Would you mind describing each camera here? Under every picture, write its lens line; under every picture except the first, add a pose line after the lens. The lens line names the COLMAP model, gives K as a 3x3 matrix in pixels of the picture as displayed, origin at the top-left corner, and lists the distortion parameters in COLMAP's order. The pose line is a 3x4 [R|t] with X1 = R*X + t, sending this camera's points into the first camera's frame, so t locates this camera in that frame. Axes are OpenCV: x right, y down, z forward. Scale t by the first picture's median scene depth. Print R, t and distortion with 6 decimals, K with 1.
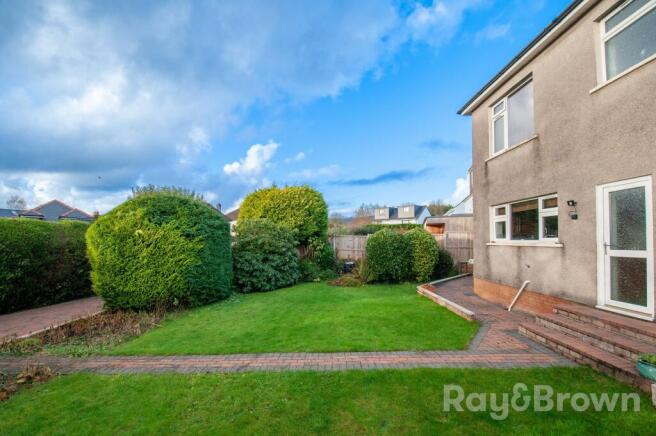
lens RADIAL K [[287.3, 0, 324.4], [0, 287.3, 230.2], [0, 0, 1]] dist [-0.006607, -0.006198]
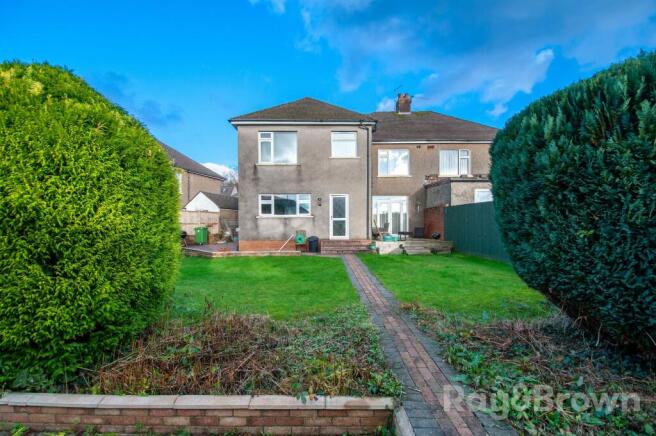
lens RADIAL K [[287.3, 0, 323.8], [0, 287.3, 226.8], [0, 0, 1]] dist [-0.006607, -0.006198]
pose [[-0.011482, -0.004351, 0.999925, -1.060645], [-0.031094, 0.999508, 0.003992, 0.085543], [-0.999451, -0.031046, -0.011612, 0.656955]]
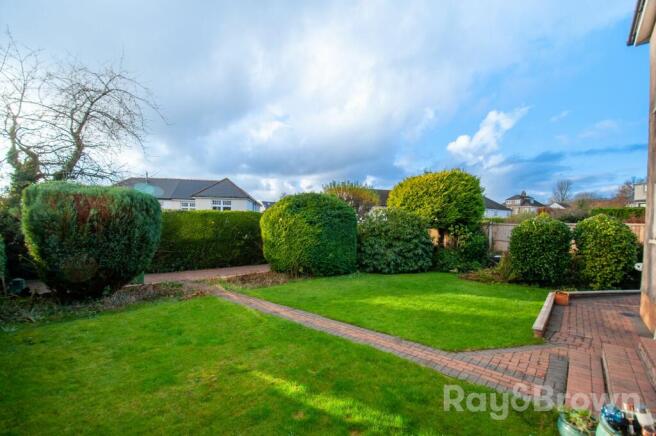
lens RADIAL K [[287.3, 0, 318.8], [0, 287.3, 223.3], [0, 0, 1]] dist [-0.006607, -0.006198]
pose [[0.742635, 0.014745, -0.669534, 0.440700], [0.002830, 0.999680, 0.025155, -0.010919], [0.669691, -0.020576, 0.742355, 0.026184]]
